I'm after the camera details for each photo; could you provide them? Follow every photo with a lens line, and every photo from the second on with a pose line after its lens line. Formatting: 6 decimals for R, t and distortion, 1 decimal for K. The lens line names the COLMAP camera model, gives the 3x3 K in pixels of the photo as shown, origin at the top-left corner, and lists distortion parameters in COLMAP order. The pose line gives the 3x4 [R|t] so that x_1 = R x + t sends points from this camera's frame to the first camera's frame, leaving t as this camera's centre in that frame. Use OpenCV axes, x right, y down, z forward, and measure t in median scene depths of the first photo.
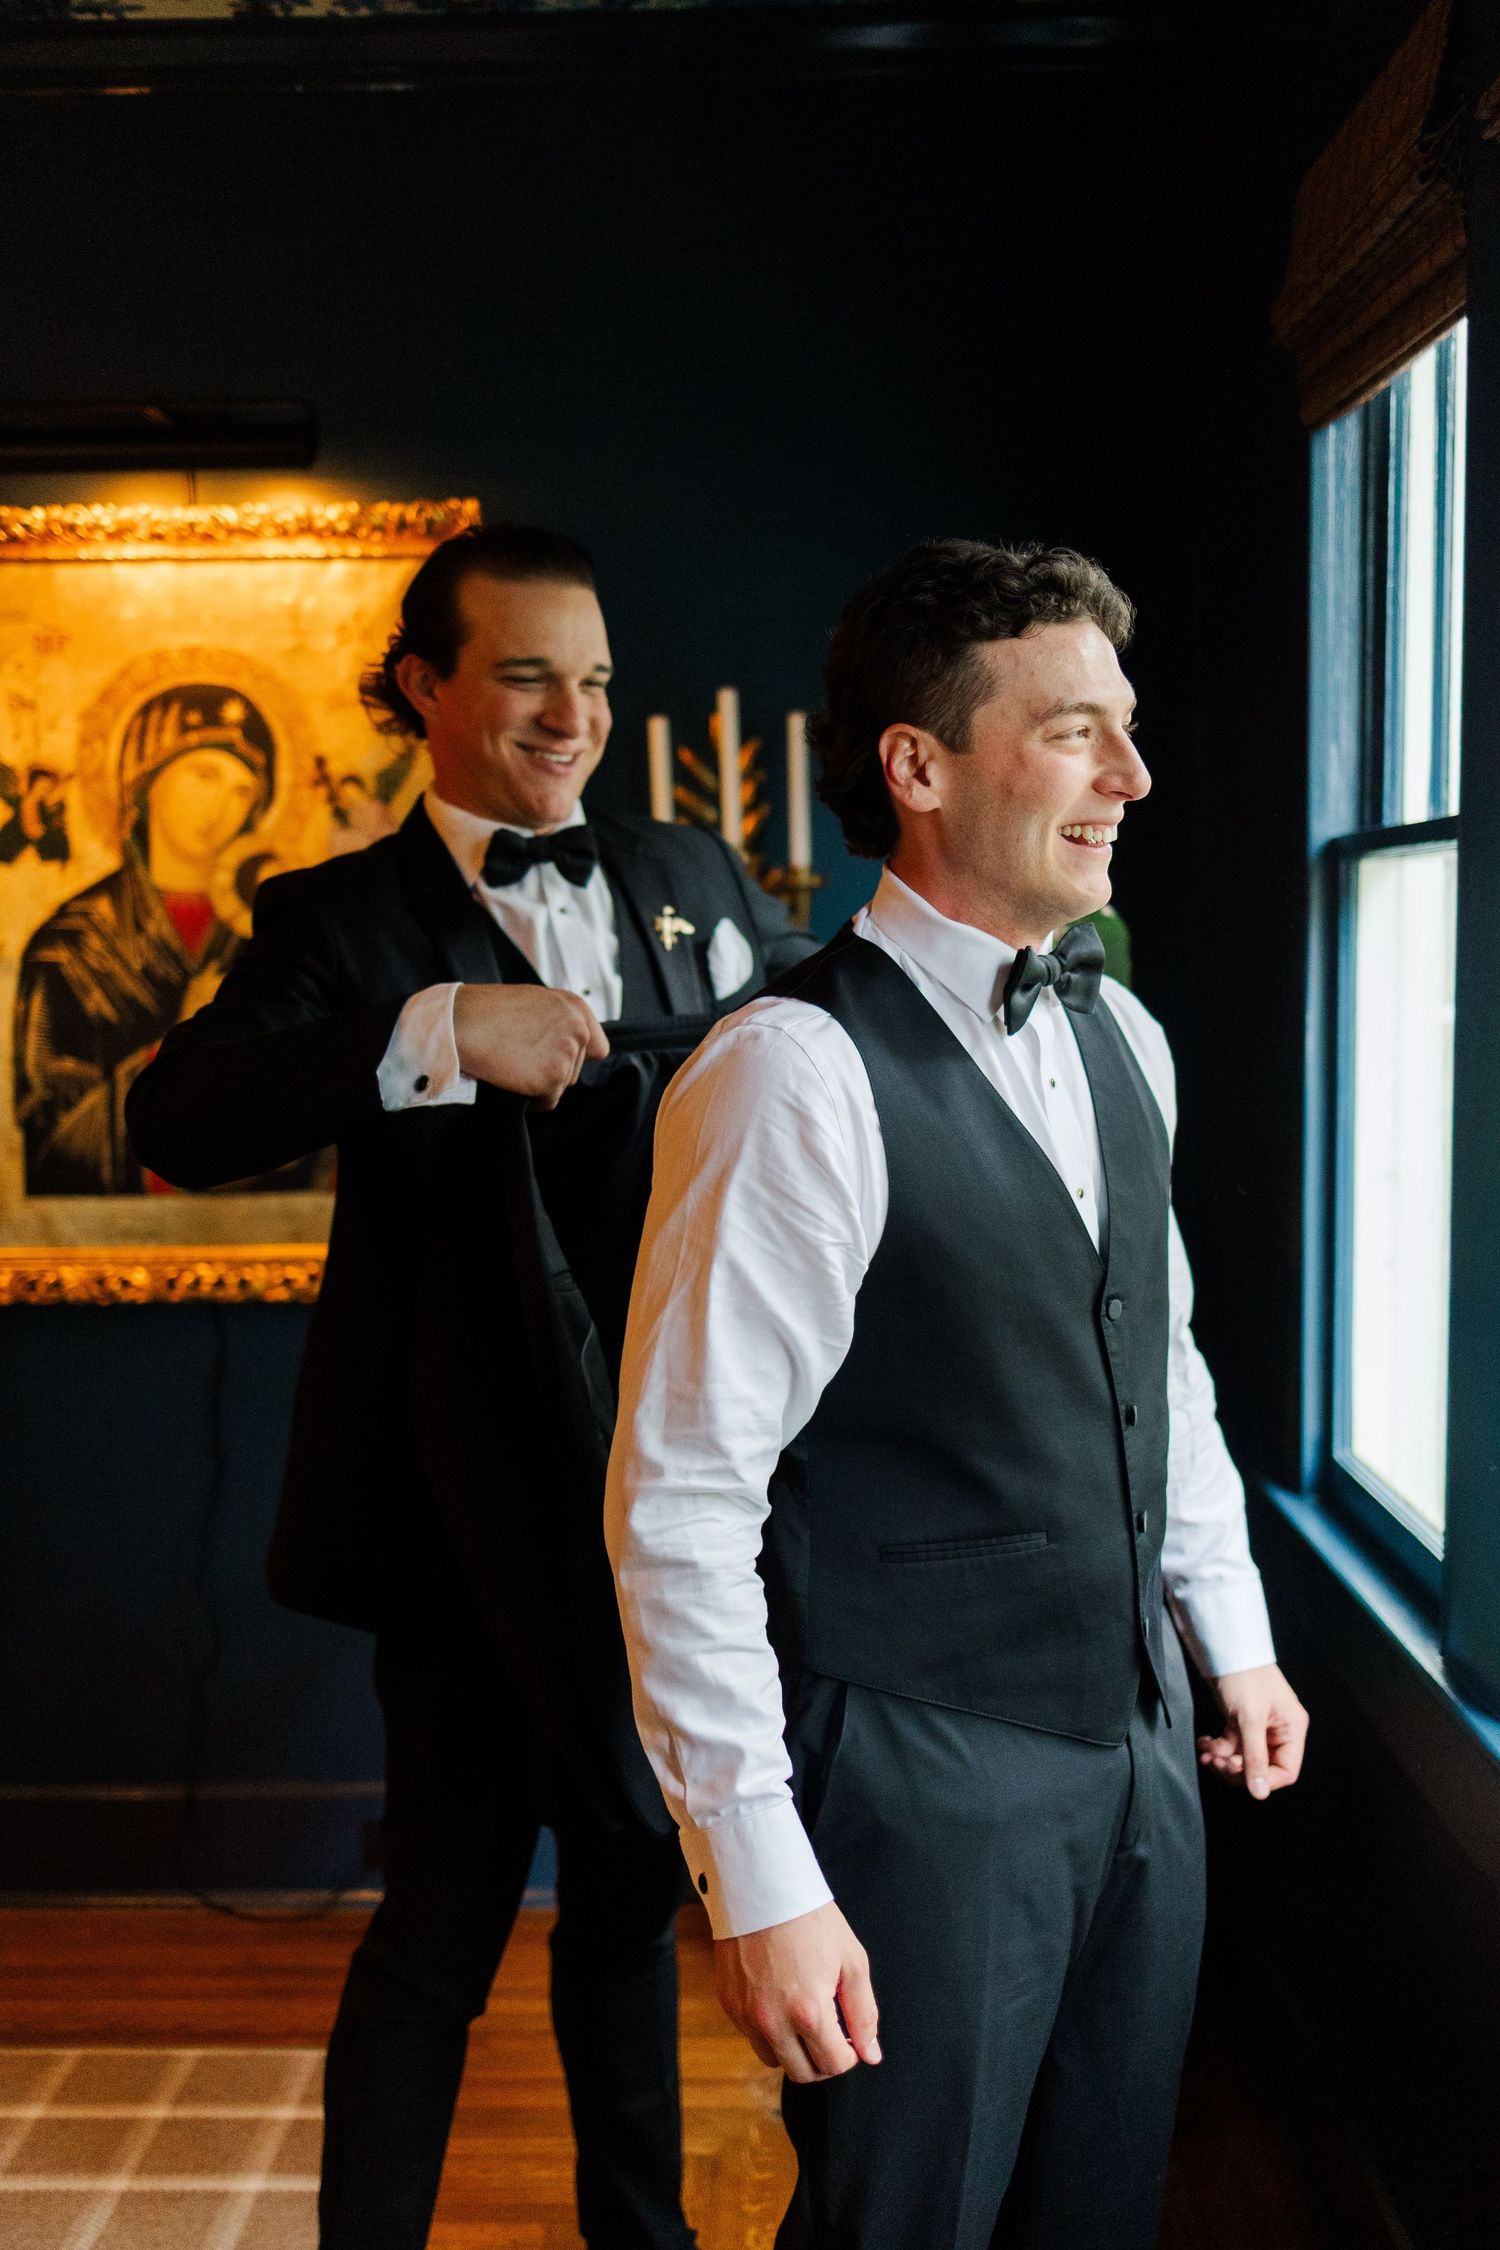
lens RADIAL K [[2239.5, 0, 753.1], [0, 2239.5, 1158.1], [0, 0, 1]] dist [0.005597, 0.017159]
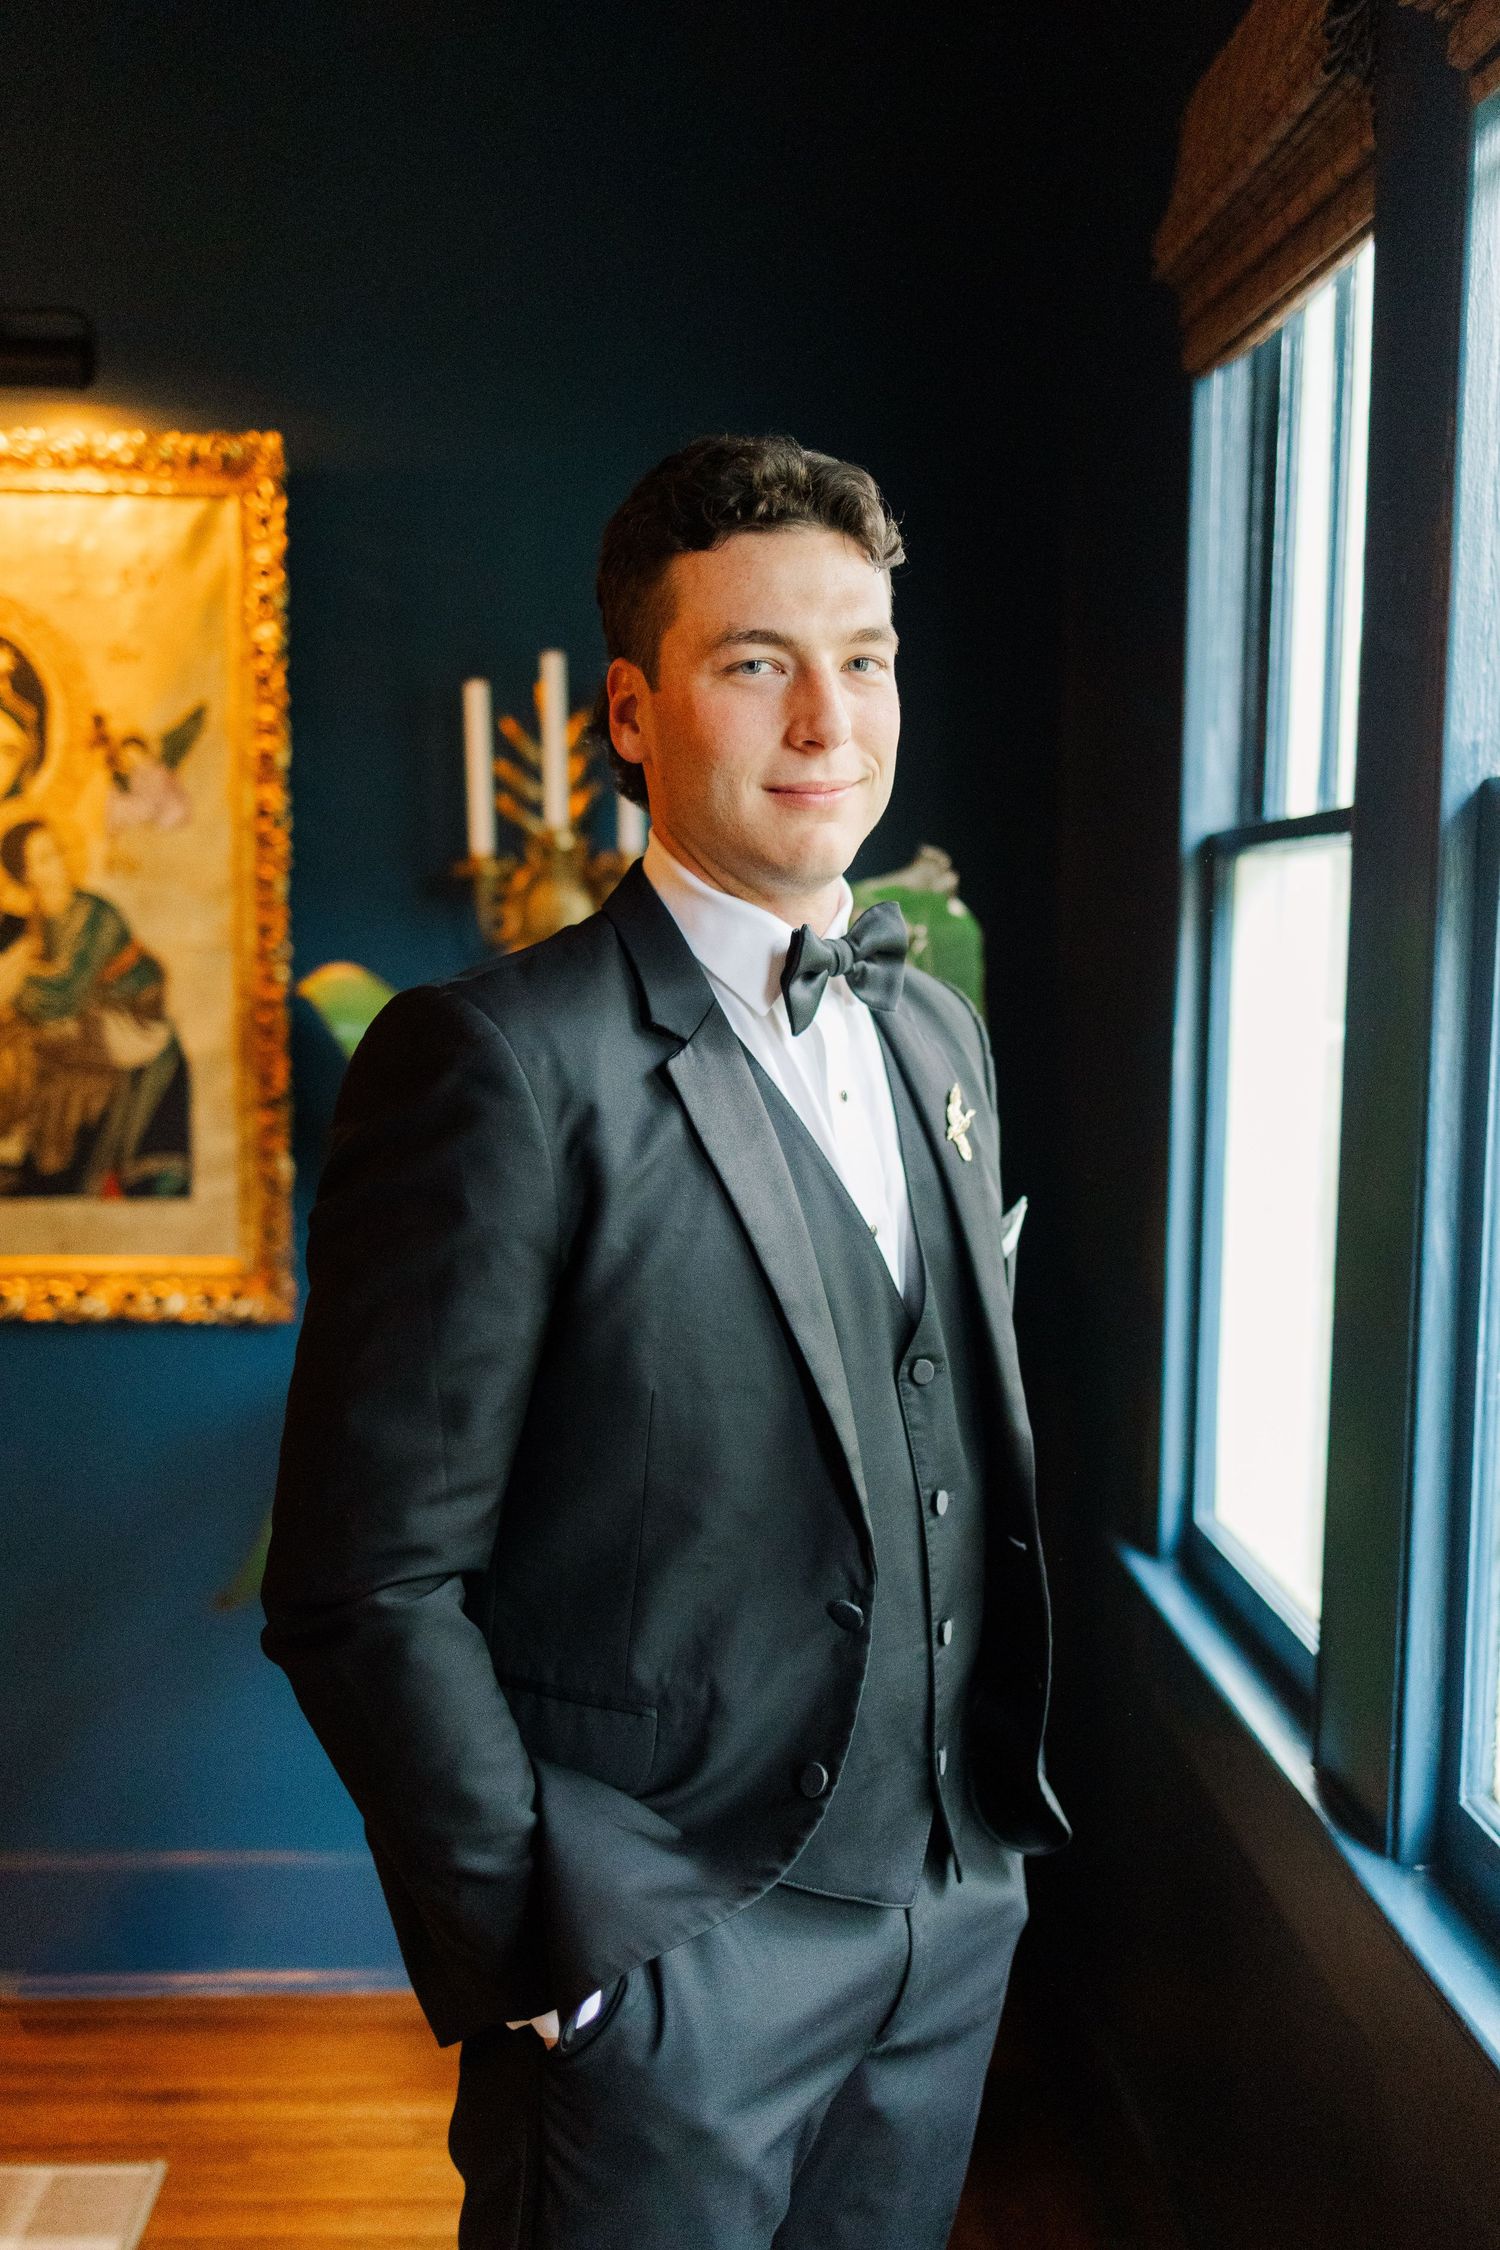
lens RADIAL K [[2239.5, 0, 753.1], [0, 2239.5, 1158.1], [0, 0, 1]] dist [0.005597, 0.017159]
pose [[0.998281, 0.020882, 0.054764, 0.023674], [-0.020867, 0.999782, -0.000857, -0.006270], [-0.054770, -0.000288, 0.998499, 0.090193]]
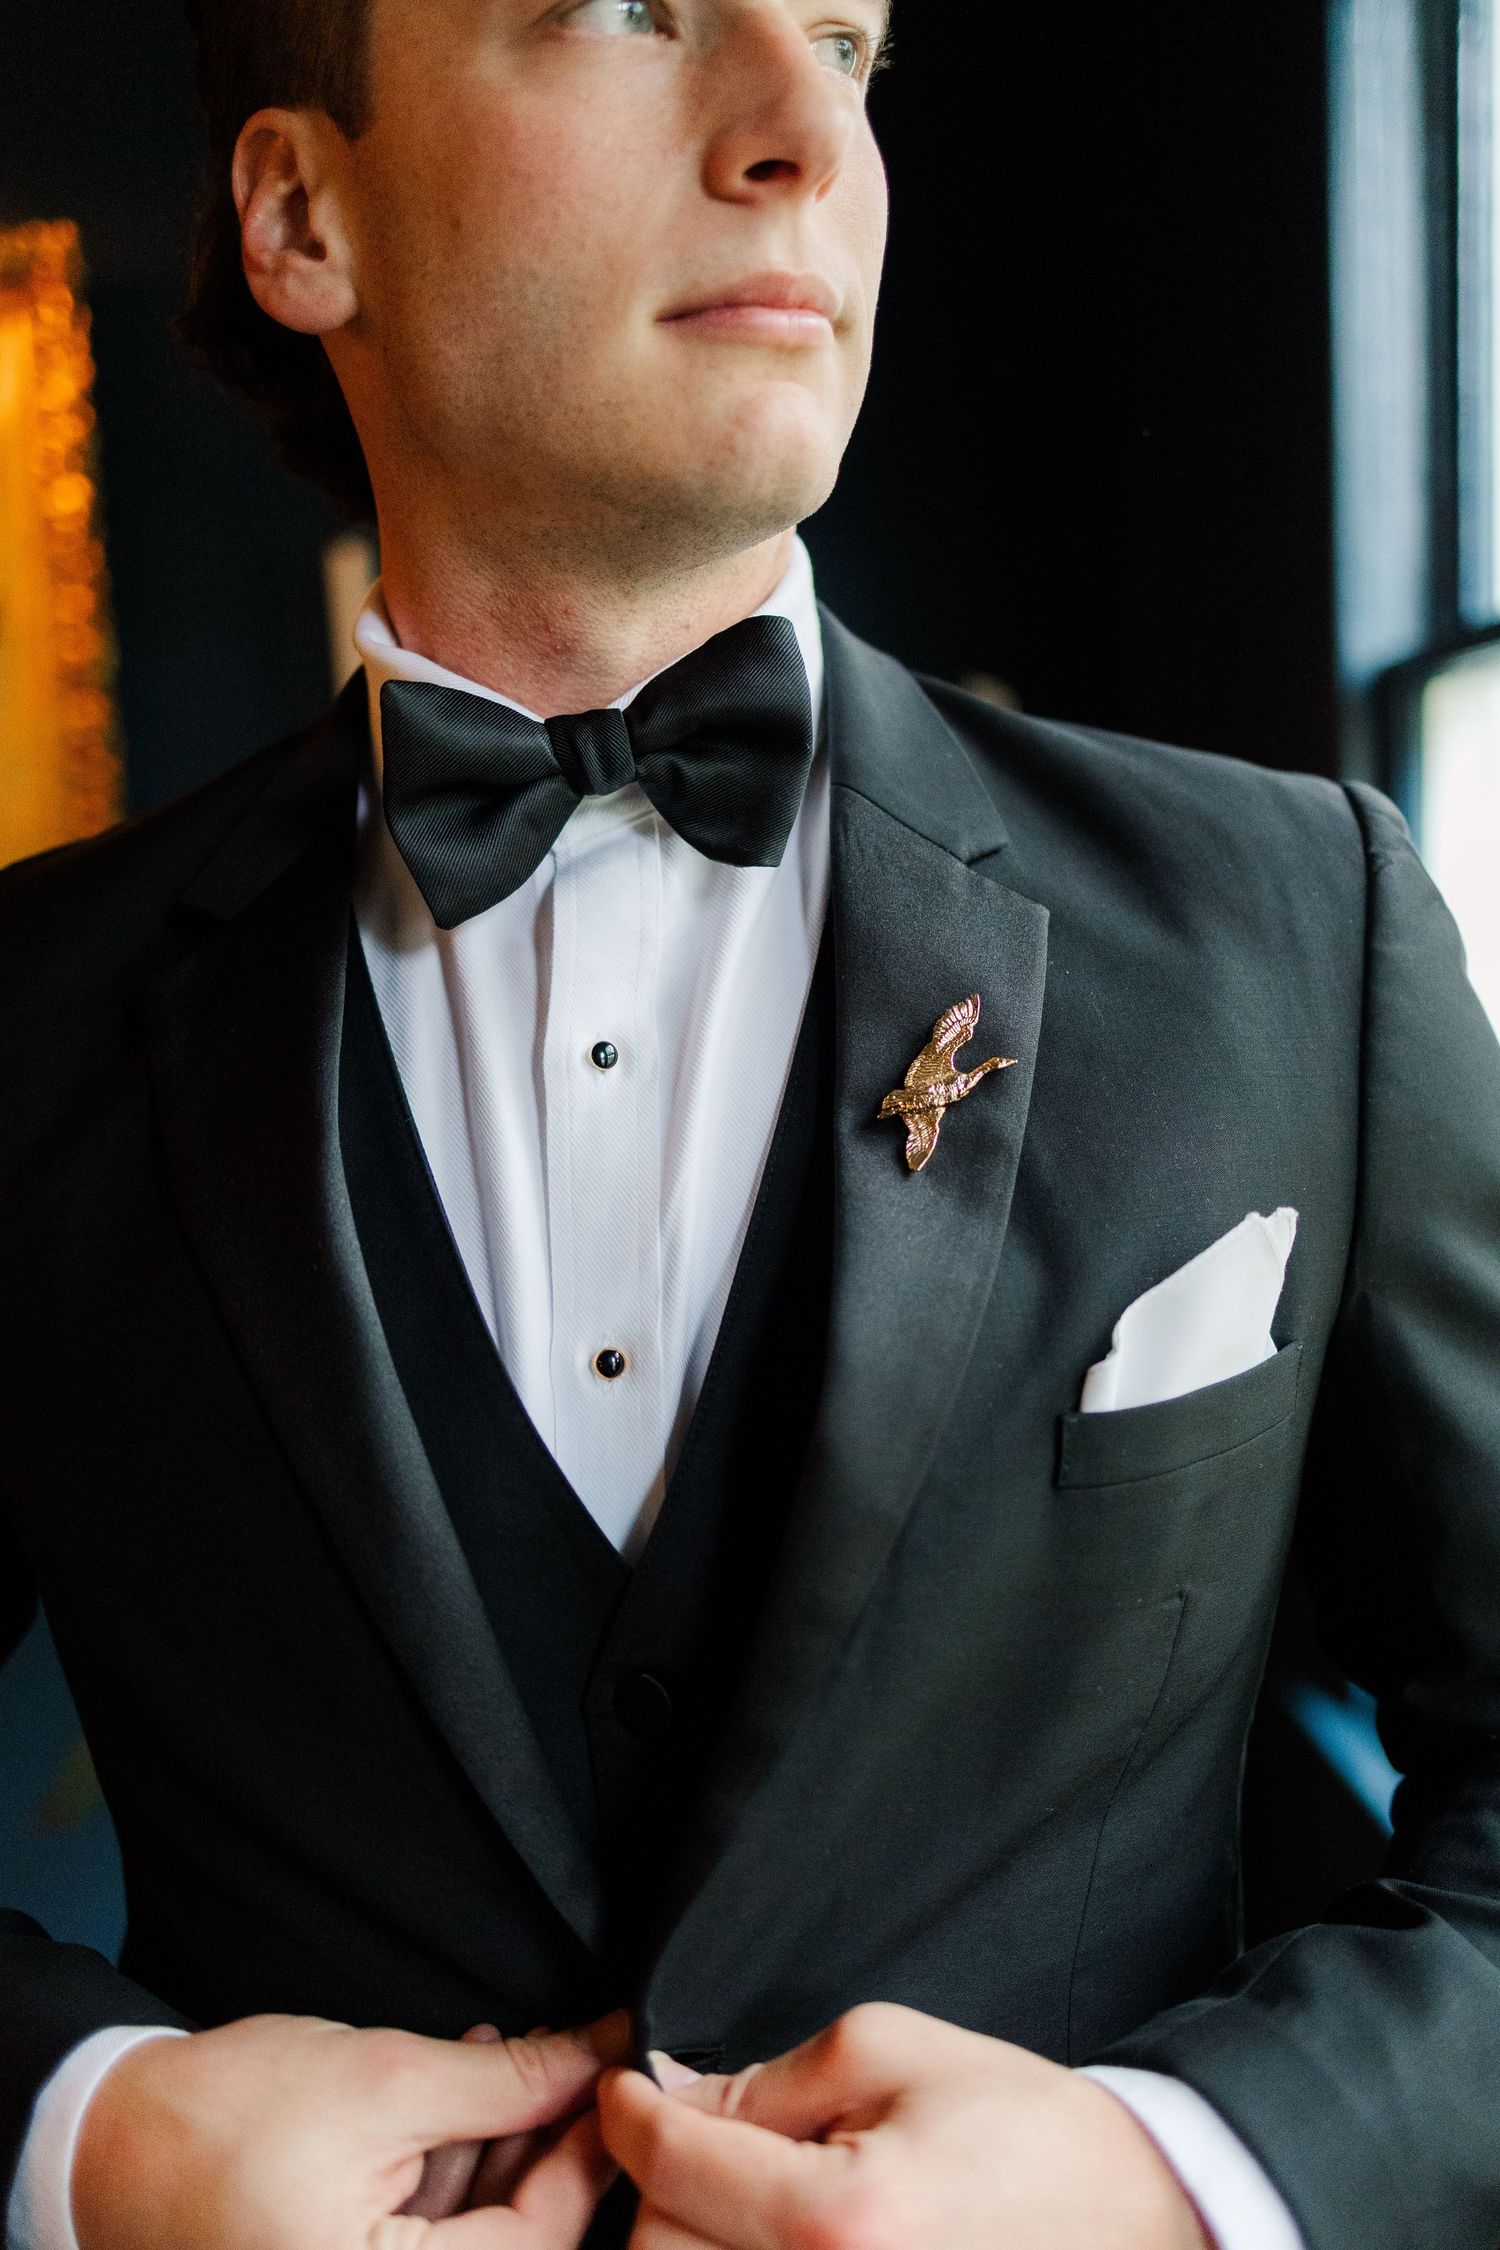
lens RADIAL K [[2454.0, 0, 750.2], [0, 2454.0, 1091.0], [0, 0, 1]] dist [0.013762, 0.012070]
pose [[0.998599, -0.033175, 0.041221, 0.041909], [0.034287, 0.999059, -0.026564, -0.009603], [-0.040301, 0.027940, 0.998797, 0.264418]]
